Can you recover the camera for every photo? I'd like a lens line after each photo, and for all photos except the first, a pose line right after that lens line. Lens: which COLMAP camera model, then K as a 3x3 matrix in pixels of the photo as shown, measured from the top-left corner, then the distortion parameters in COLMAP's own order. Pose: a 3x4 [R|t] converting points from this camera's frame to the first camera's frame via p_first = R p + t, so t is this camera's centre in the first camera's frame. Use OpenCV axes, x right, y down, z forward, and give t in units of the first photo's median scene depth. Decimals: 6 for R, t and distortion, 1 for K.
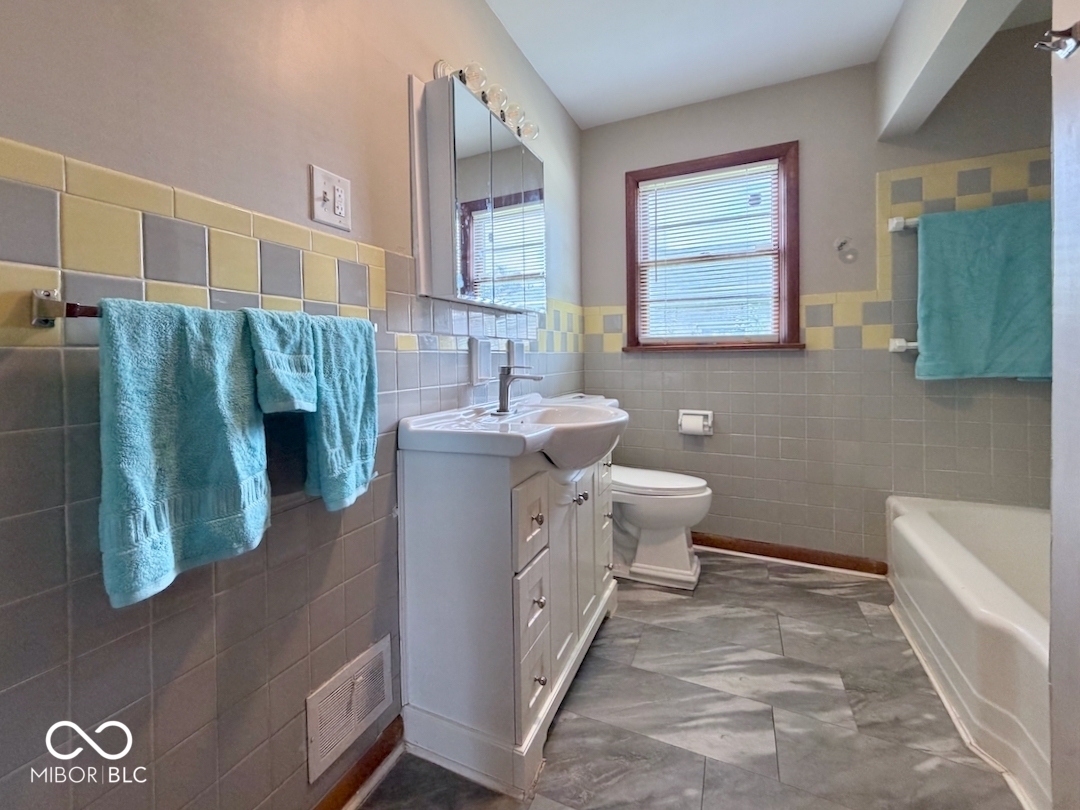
lens RADIAL K [[435.8, 0, 539.0], [0, 435.8, 355.3], [0, 0, 1]] dist [0.000320, 0.000070]
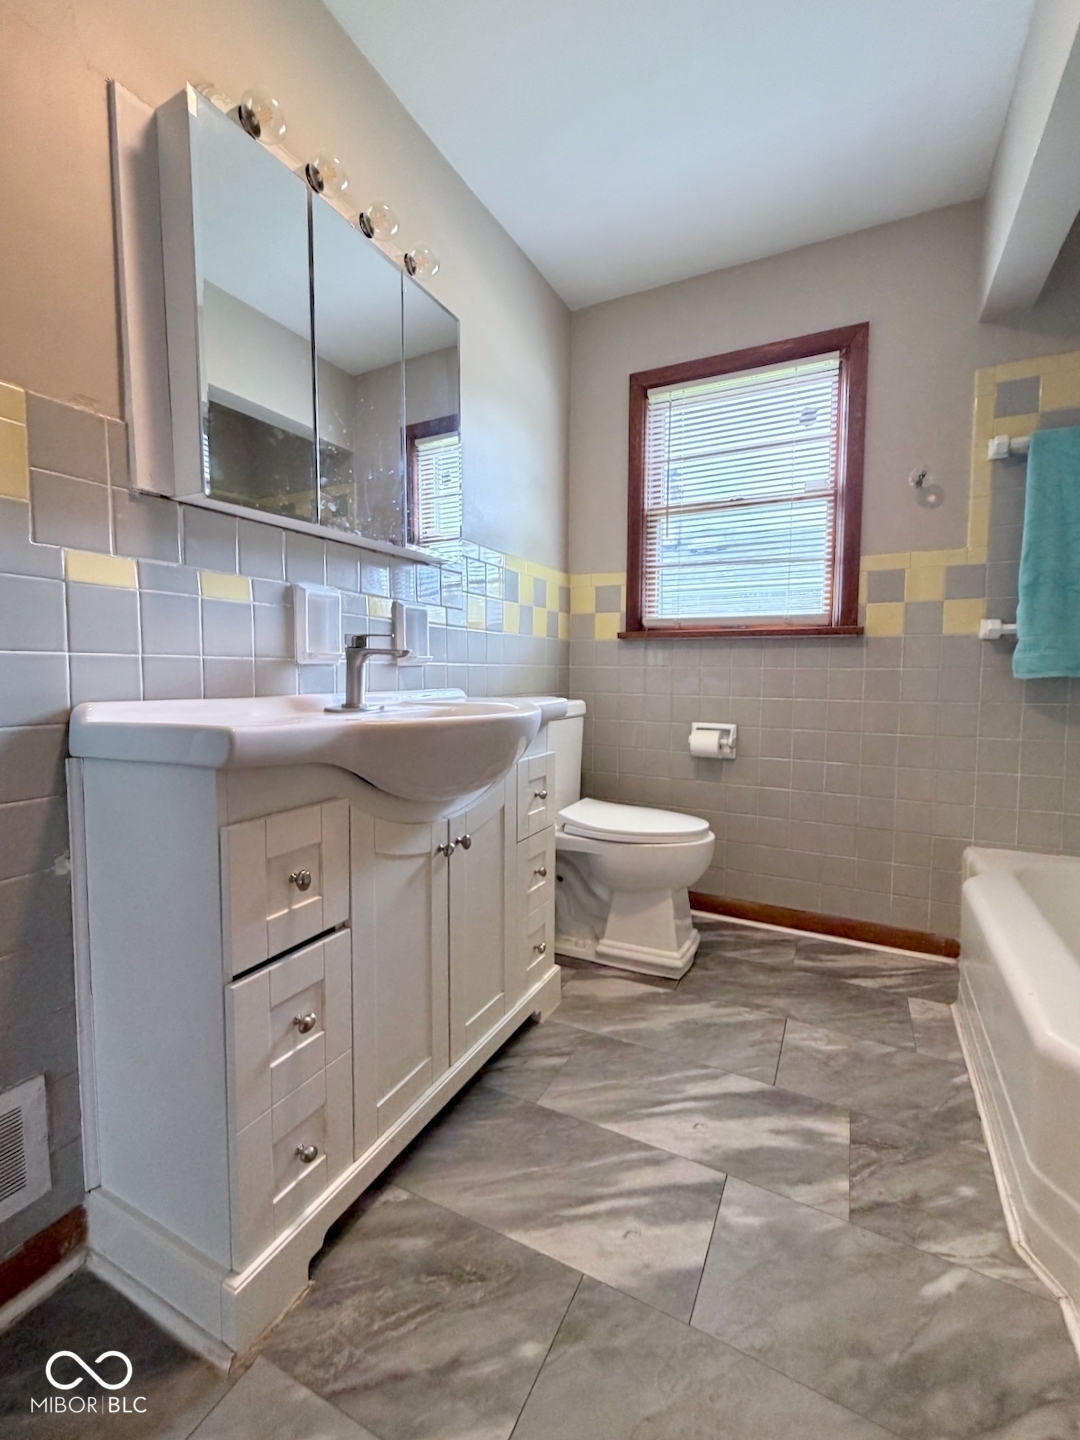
lens RADIAL K [[538.7, 0, 633.1], [0, 538.7, 697.7], [0, 0, 1]] dist [0.000002, -0.000237]
pose [[0.999085, 0.020644, 0.037445, 0.247475], [-0.022432, 0.998597, 0.047968, 0.058894], [-0.036403, -0.048764, 0.998147, 0.183992]]
